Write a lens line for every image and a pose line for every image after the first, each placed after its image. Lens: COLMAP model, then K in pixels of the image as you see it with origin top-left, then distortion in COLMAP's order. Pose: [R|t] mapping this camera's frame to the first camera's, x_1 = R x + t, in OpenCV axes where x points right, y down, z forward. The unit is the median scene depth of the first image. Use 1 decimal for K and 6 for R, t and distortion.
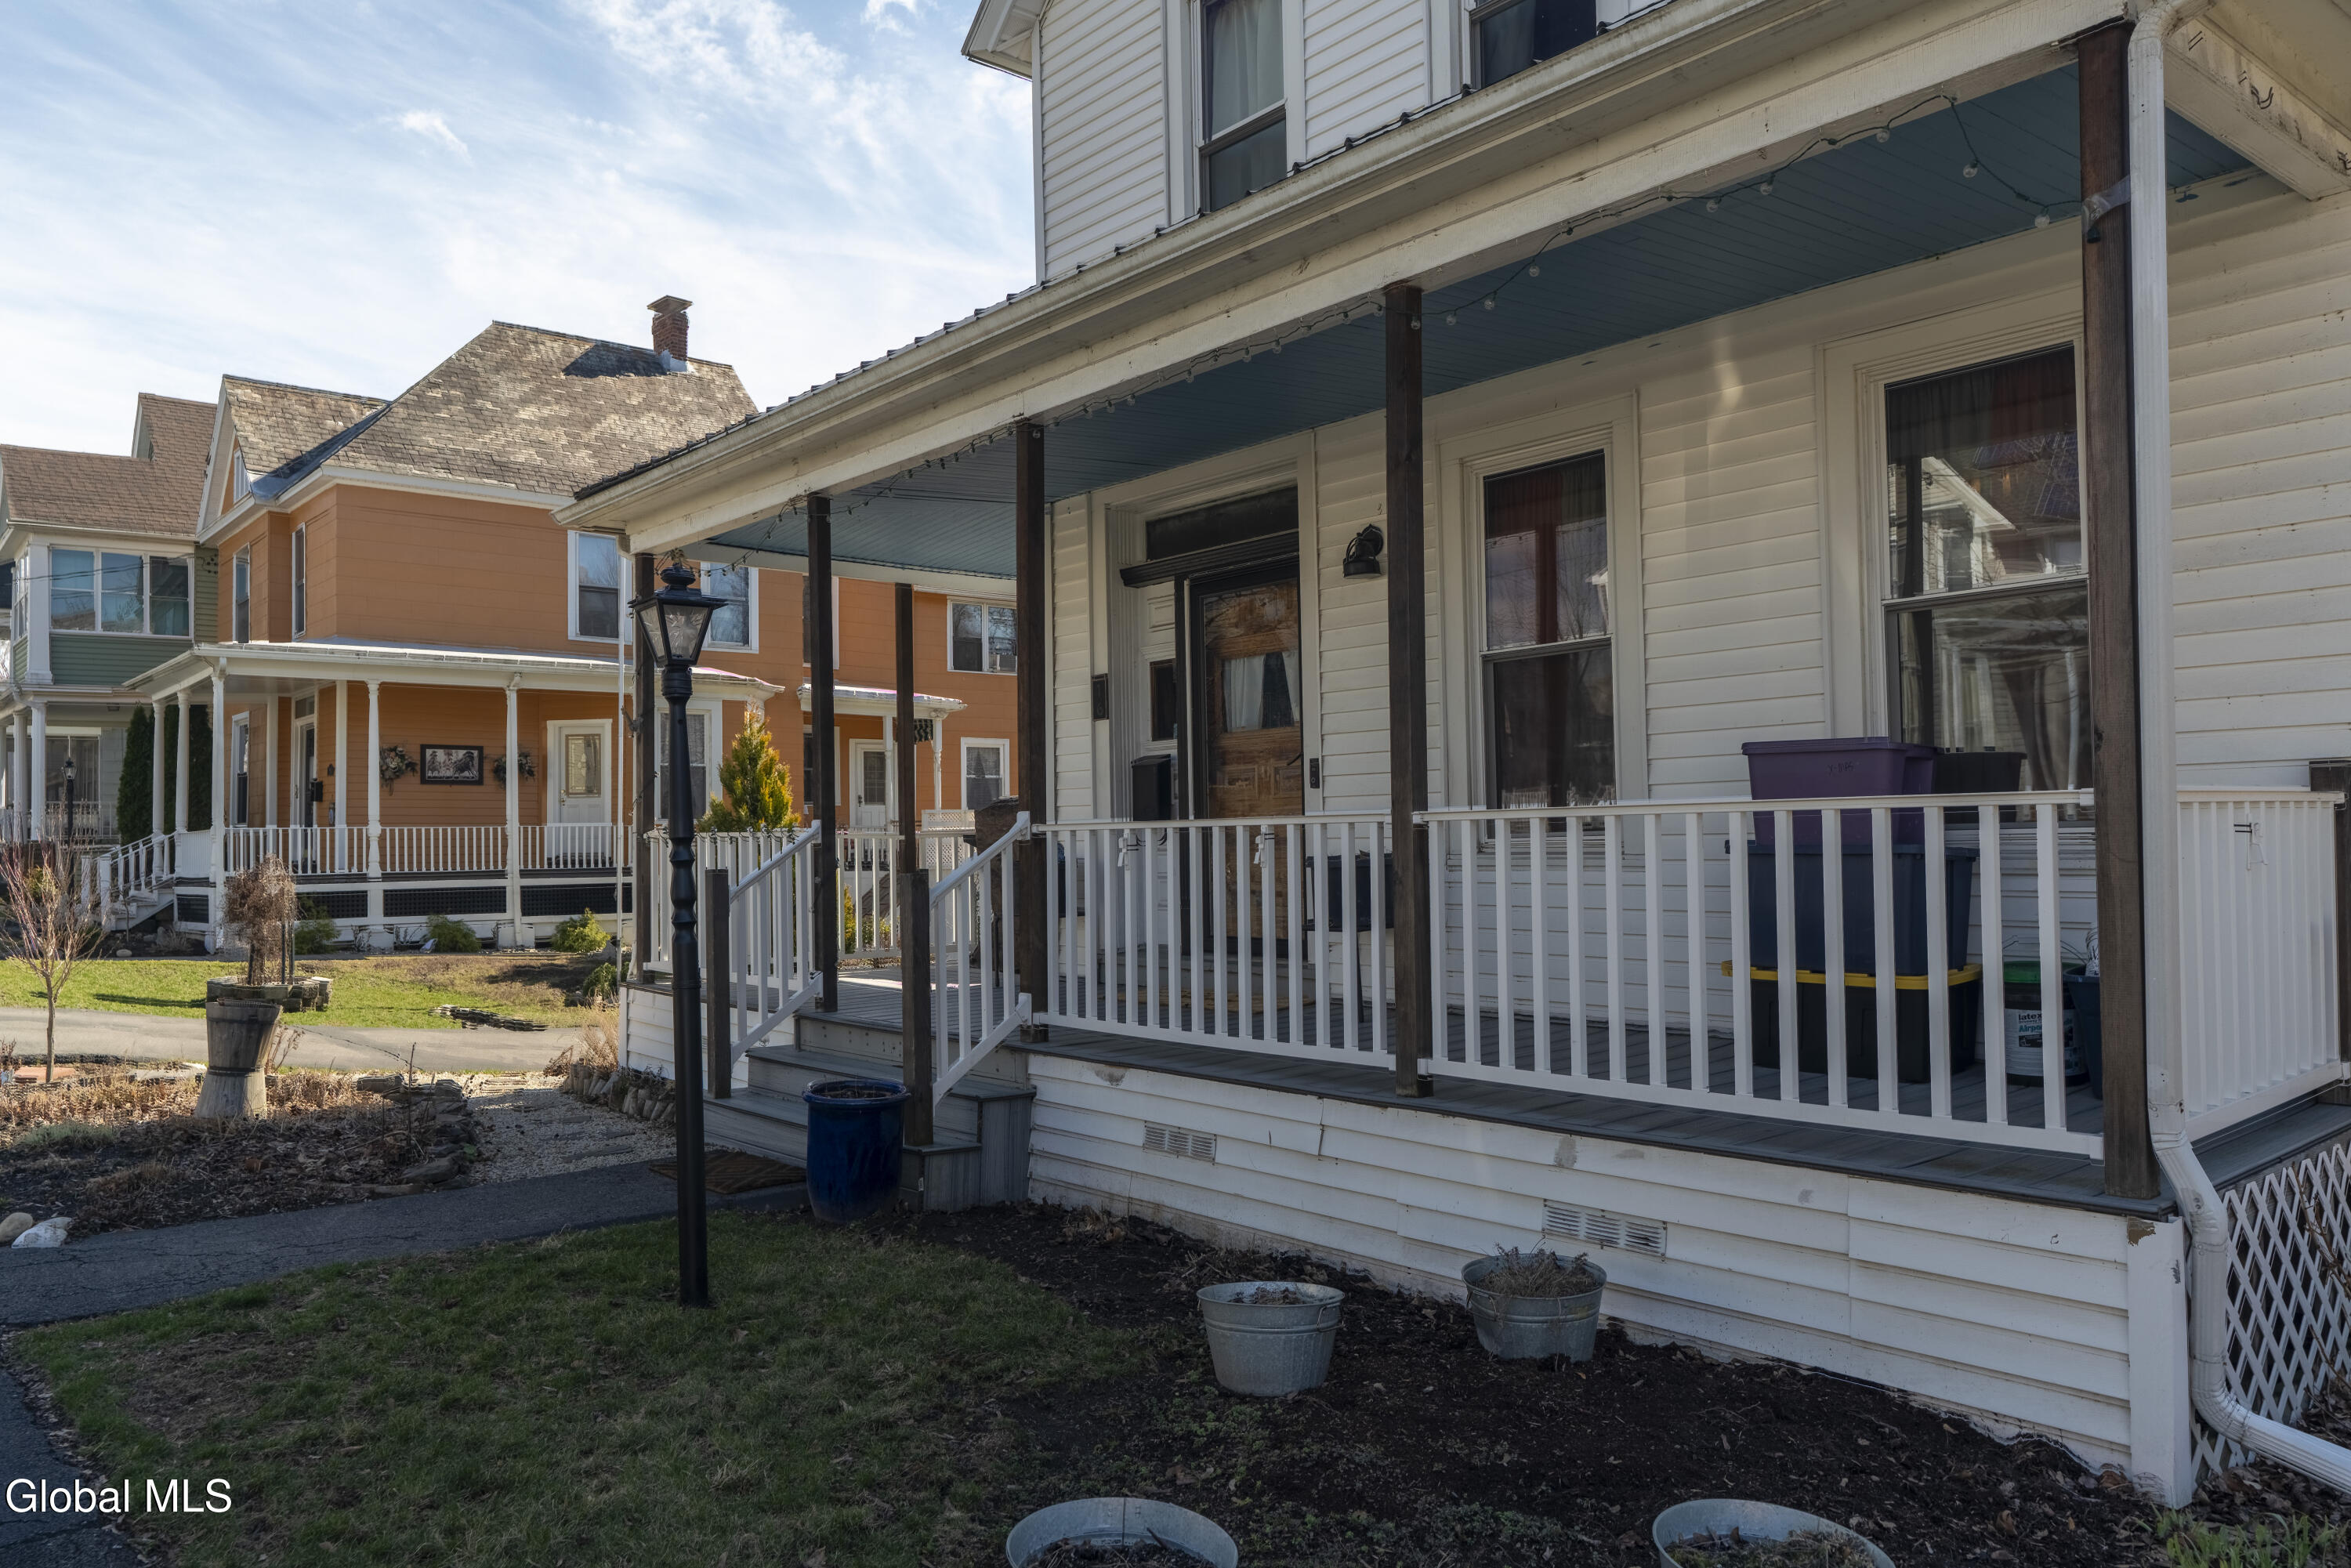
lens RADIAL K [[1701.9, 0, 1175.5], [0, 1701.9, 784.0], [0, 0, 1]] dist [0.002118, -0.000495]
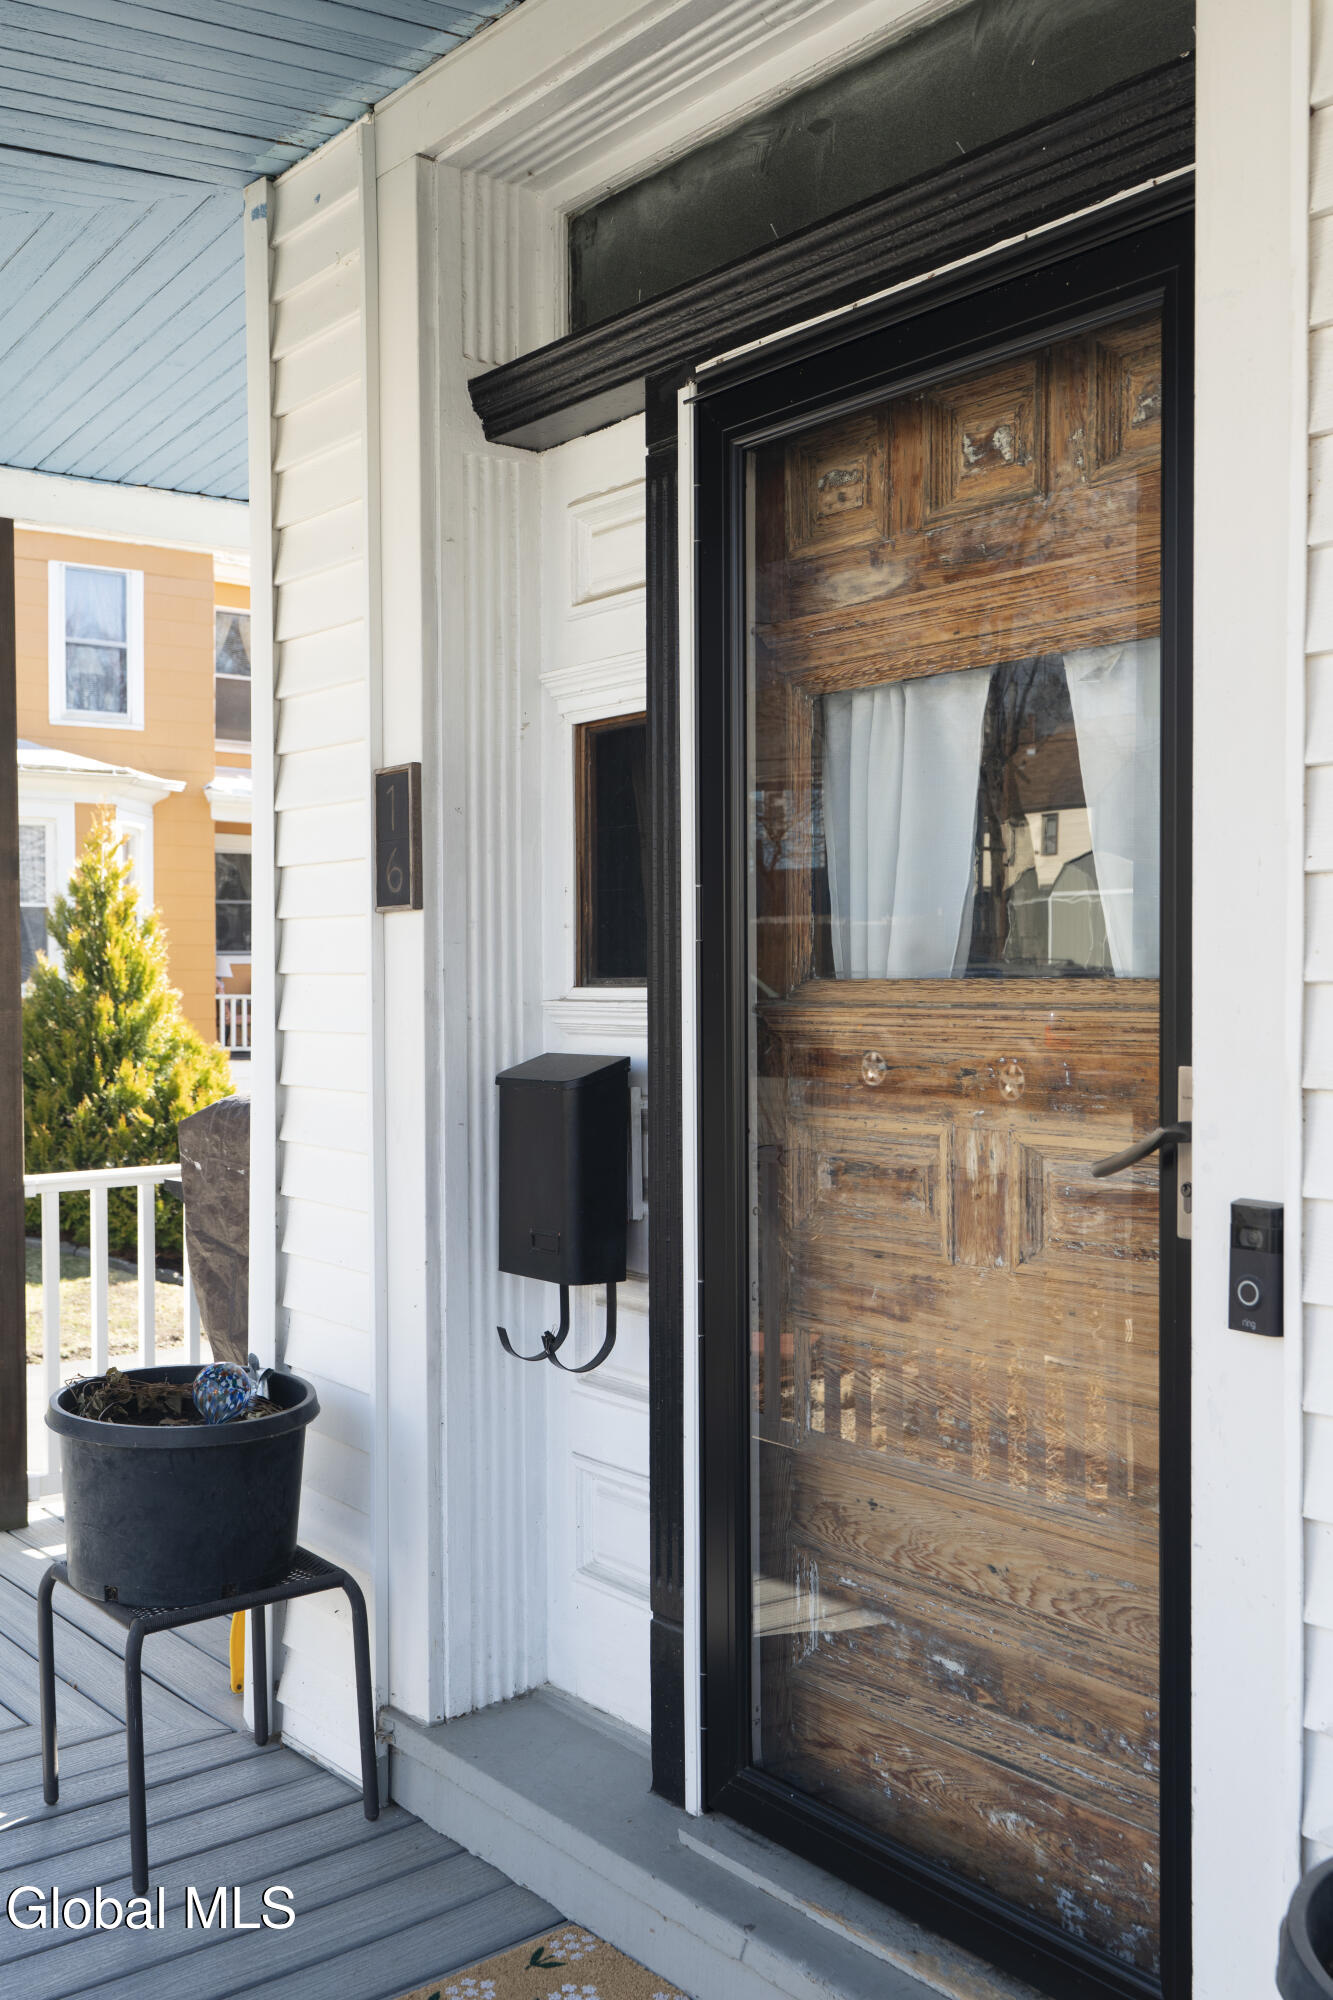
lens RADIAL K [[2093.6, 0, 666.5], [0, 2093.6, 1000.0], [0, 0, 1]] dist [0.107952, 0.001252]
pose [[0.997711, 0.019015, -0.064895, 0.025322], [-0.016080, 0.998837, 0.045461, -0.041262], [0.065684, -0.044313, 0.996856, 0.663784]]
